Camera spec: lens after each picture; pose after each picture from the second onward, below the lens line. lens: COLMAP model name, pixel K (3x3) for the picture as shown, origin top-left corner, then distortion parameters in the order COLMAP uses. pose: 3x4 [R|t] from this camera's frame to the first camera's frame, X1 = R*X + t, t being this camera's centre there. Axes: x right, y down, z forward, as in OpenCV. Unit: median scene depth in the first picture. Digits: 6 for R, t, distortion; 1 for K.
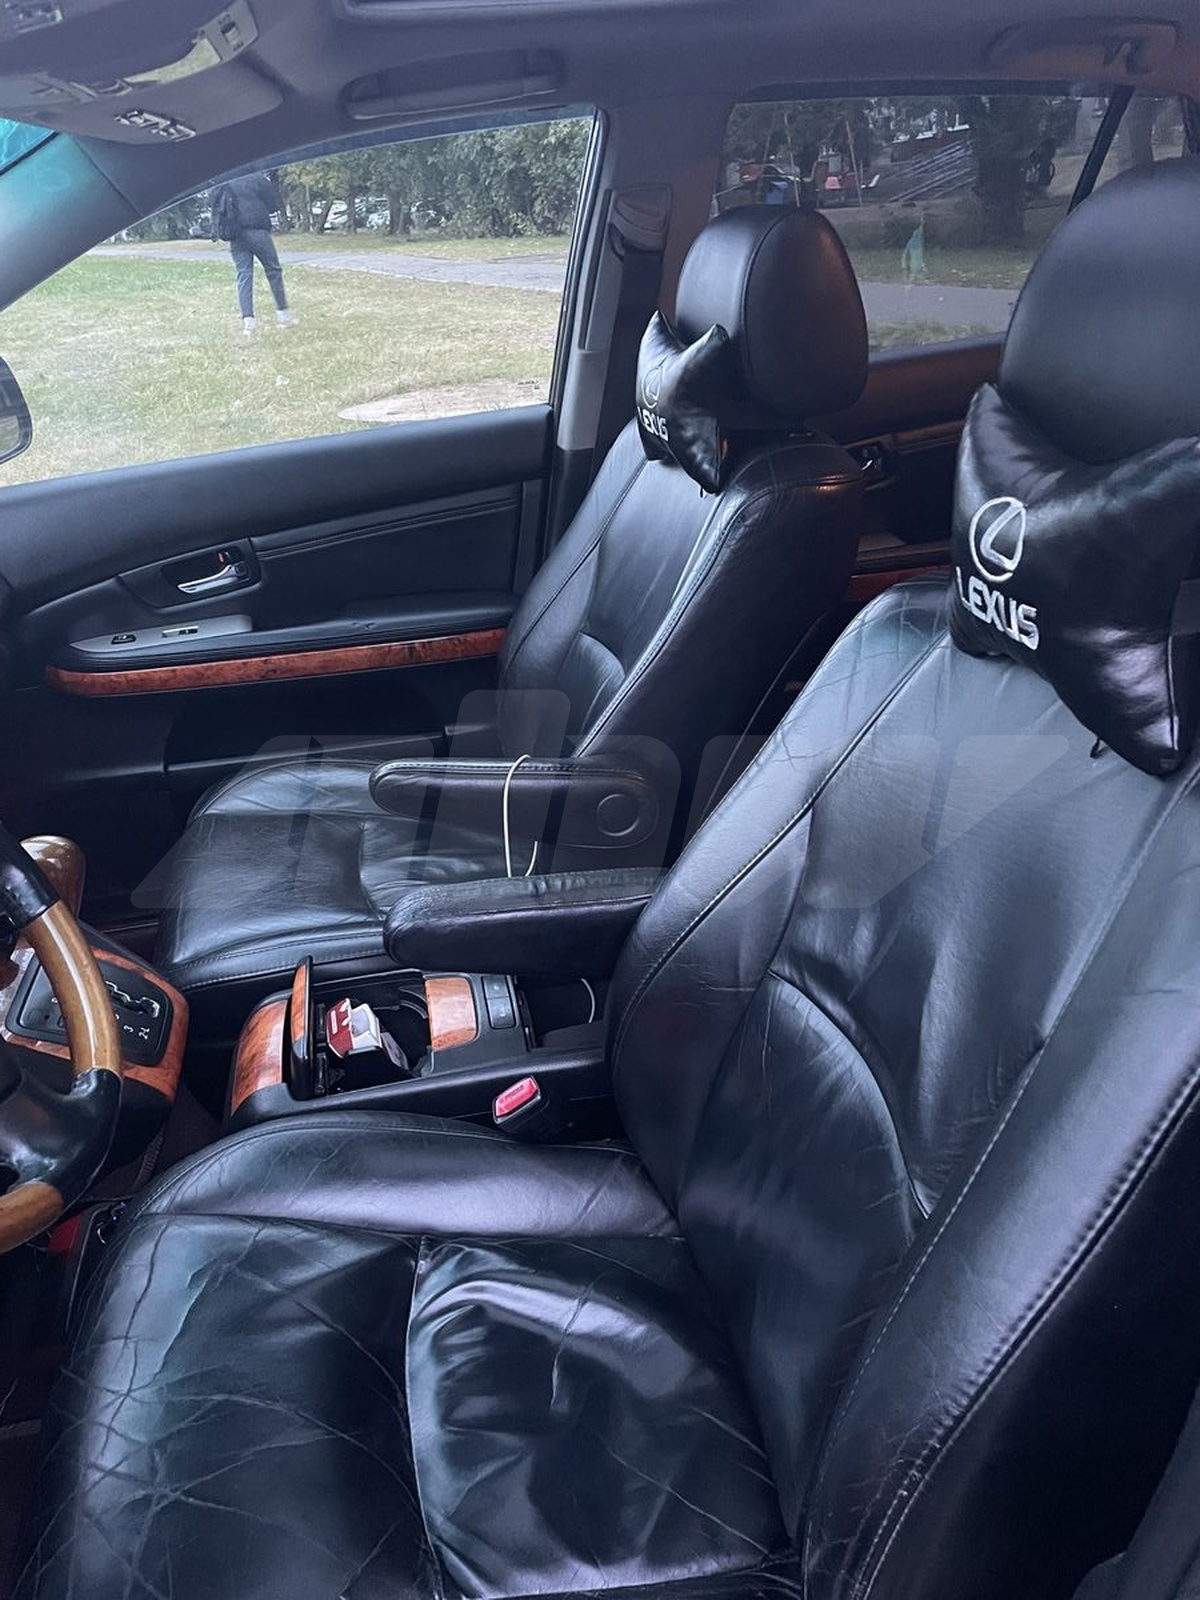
lens RADIAL K [[1208.4, 0, 606.0], [0, 1208.4, 801.6], [0, 0, 1]] dist [0.093243, -0.127600]
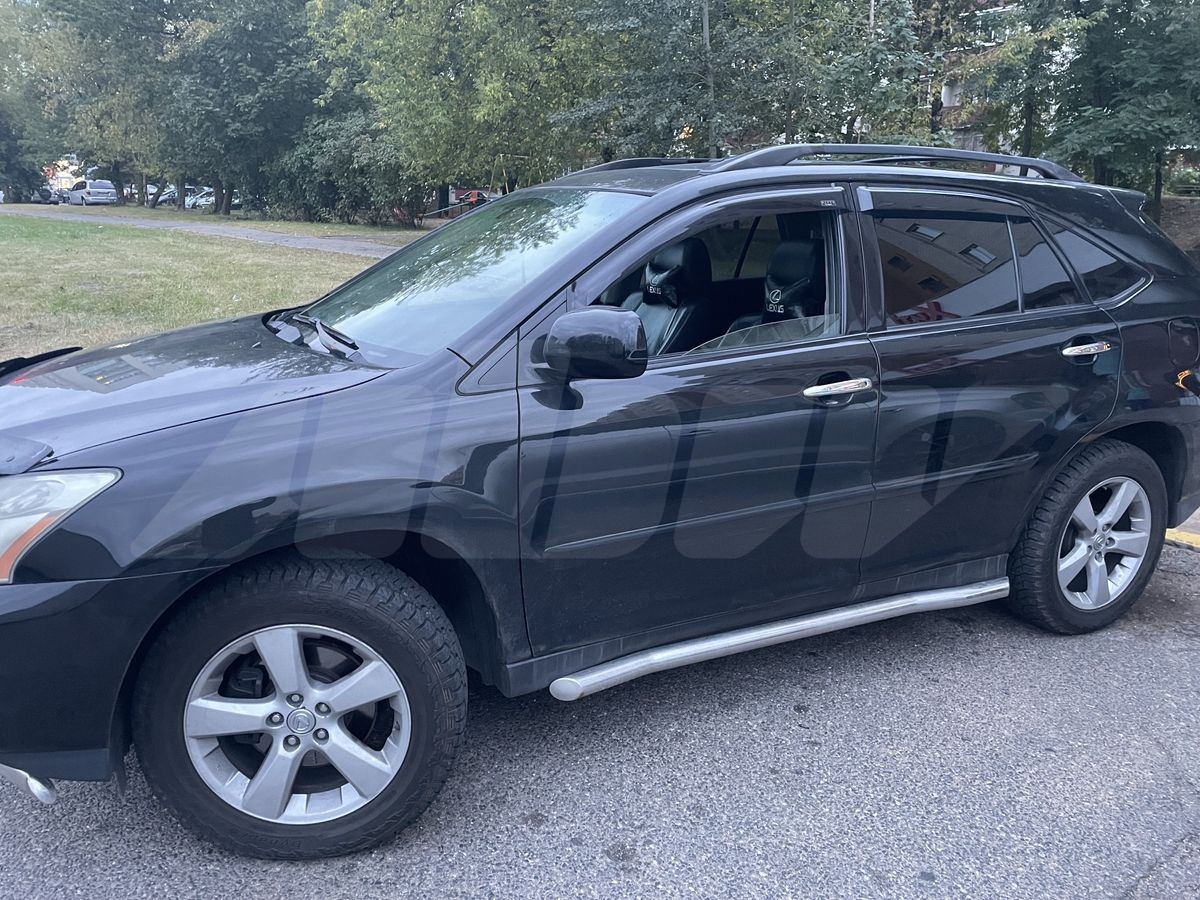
lens RADIAL K [[916.9, 0, 591.3], [0, 916.9, 457.6], [0, 0, 1]] dist [0.093465, -0.116833]
pose [[0.964613, 0.008340, 0.263538, -0.102945], [0.042973, 0.981163, -0.188341, 0.082046], [-0.260145, 0.193002, 0.946084, -0.171764]]
